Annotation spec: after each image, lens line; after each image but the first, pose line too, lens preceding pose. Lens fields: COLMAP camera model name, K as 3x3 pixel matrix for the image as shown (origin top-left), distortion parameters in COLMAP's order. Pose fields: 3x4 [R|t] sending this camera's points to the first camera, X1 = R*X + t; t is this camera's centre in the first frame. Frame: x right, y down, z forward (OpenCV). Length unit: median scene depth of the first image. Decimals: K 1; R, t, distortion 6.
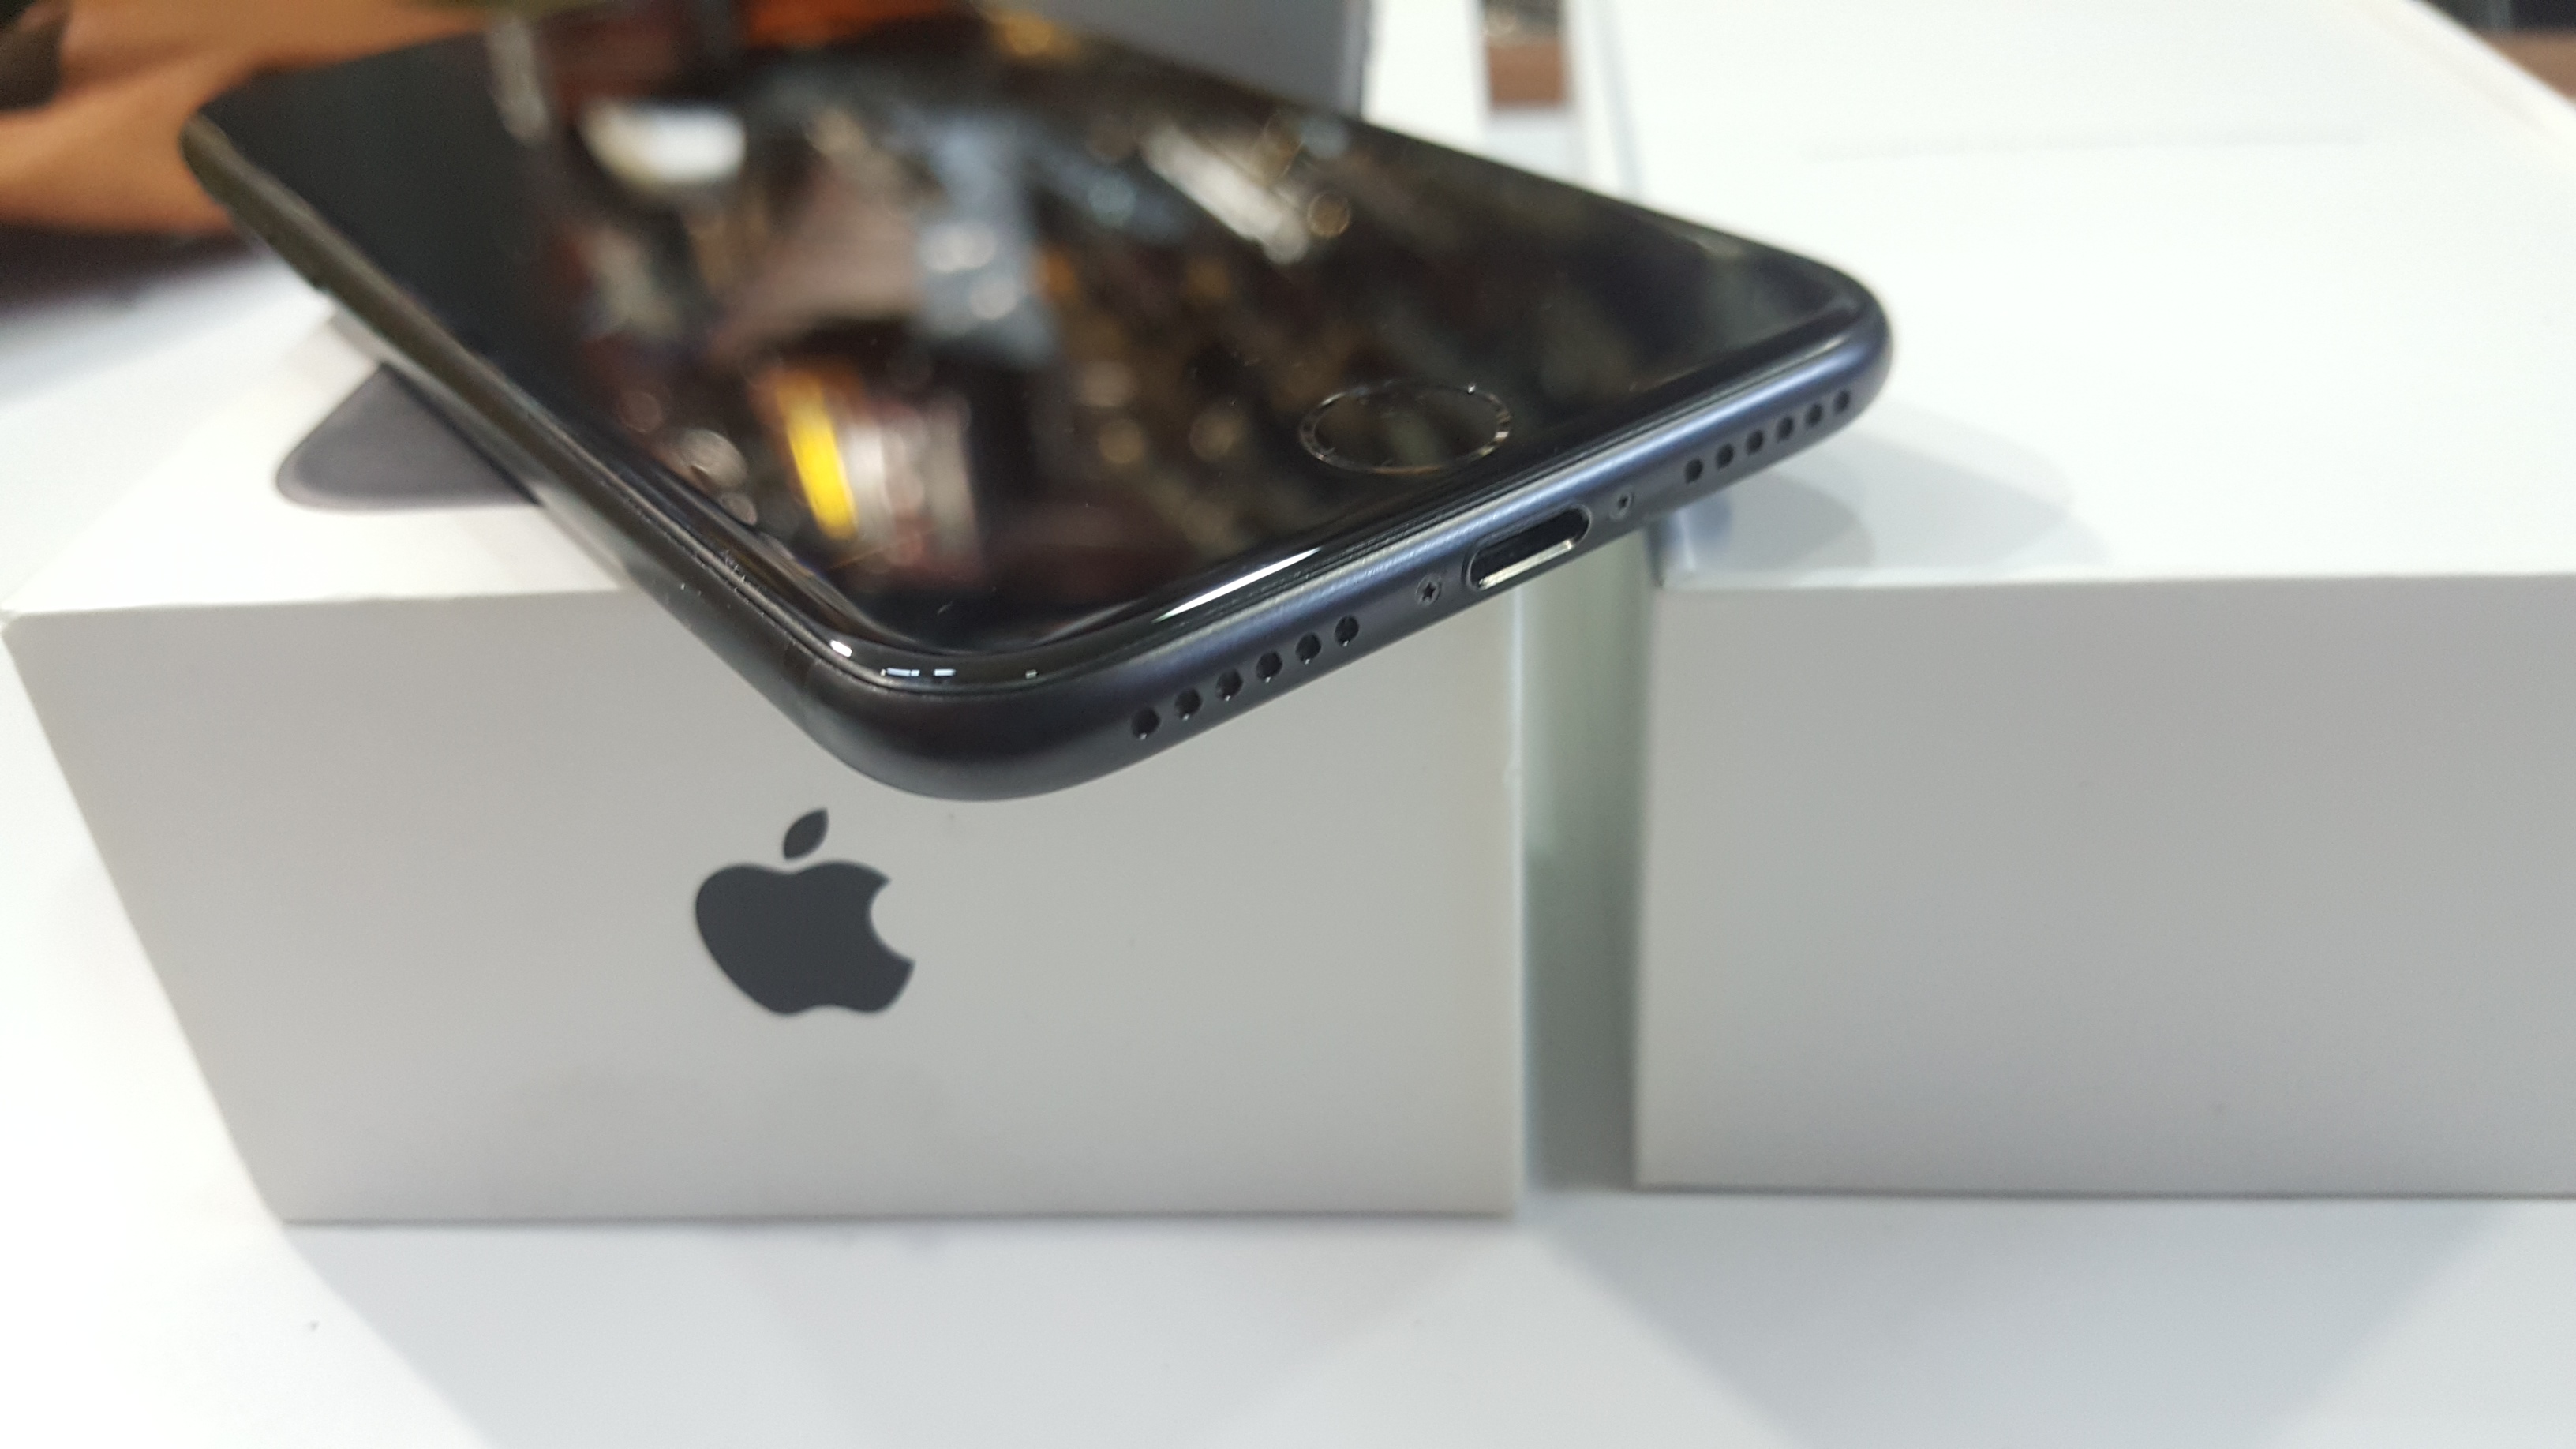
lens RADIAL K [[1757.6, 0, 1289.6], [0, 1757.6, 874.1], [0, 0, 1]] dist [0.190116, -0.326600]
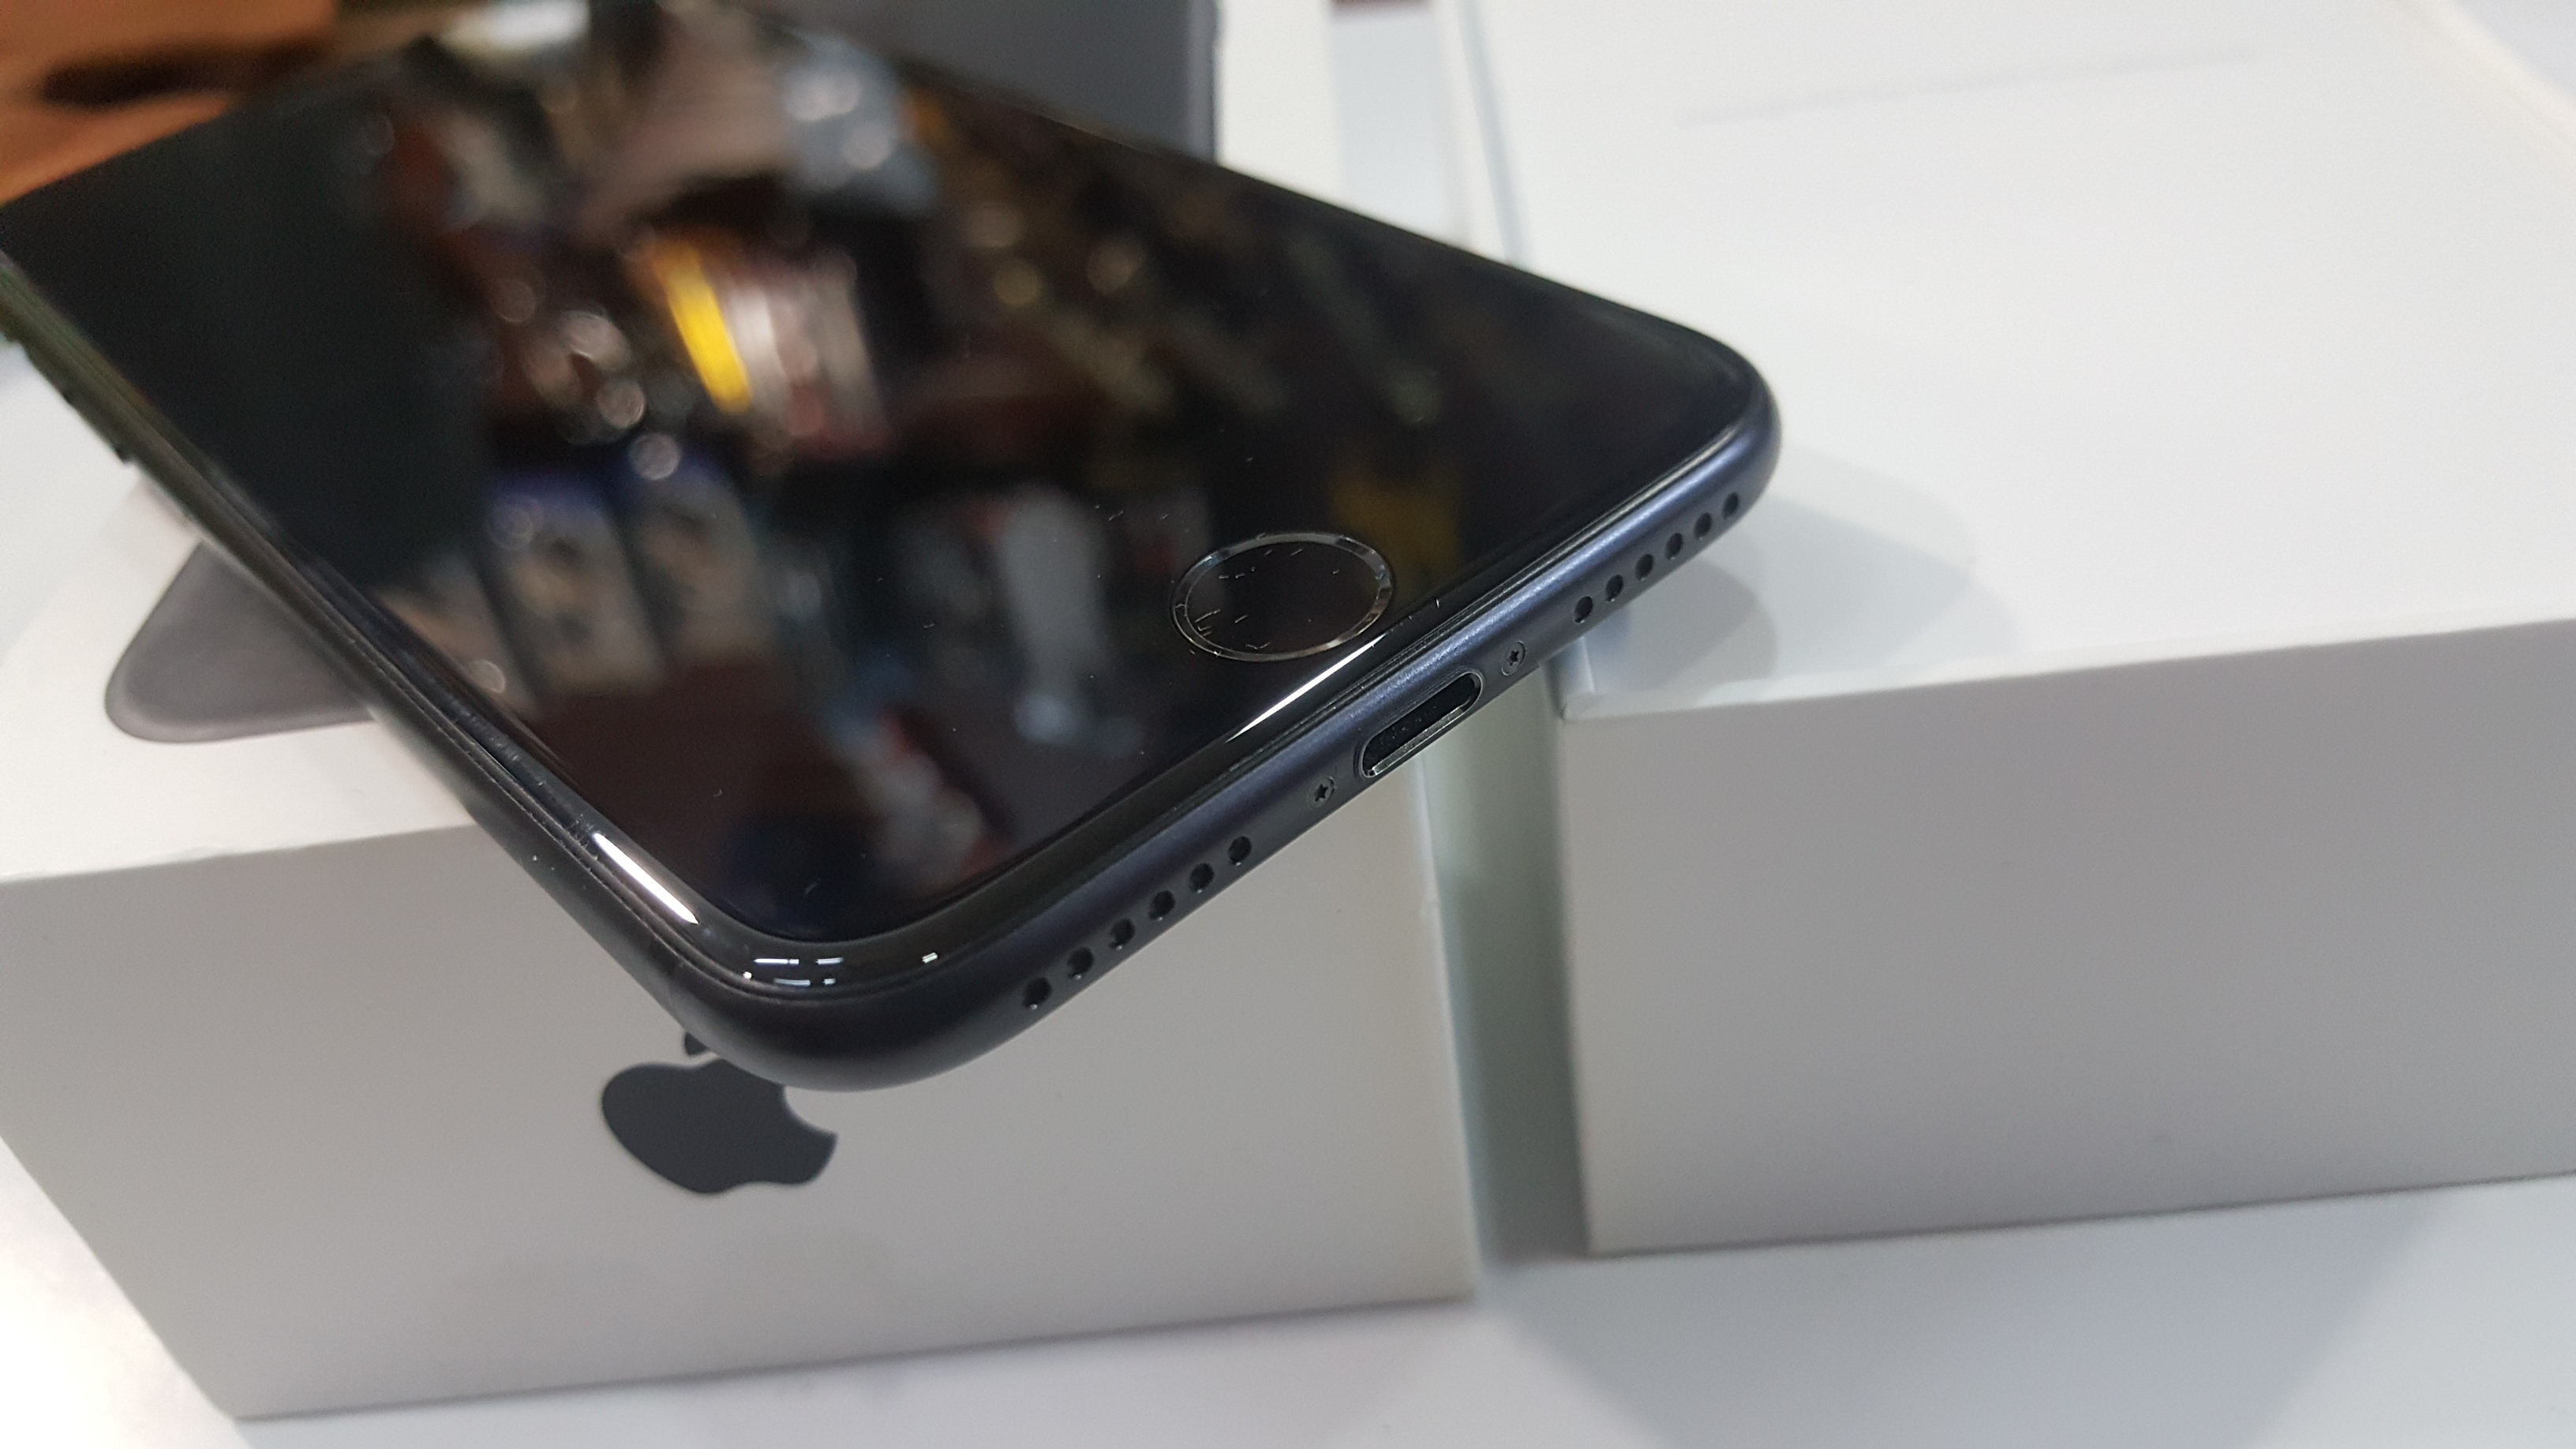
lens RADIAL K [[1757.6, 0, 1289.6], [0, 1757.6, 874.1], [0, 0, 1]] dist [0.190116, -0.326600]
pose [[0.994951, -0.097769, 0.022647, 0.028675], [0.095415, 0.991494, 0.088515, -0.162369], [-0.031108, -0.085908, 0.995817, 0.034532]]
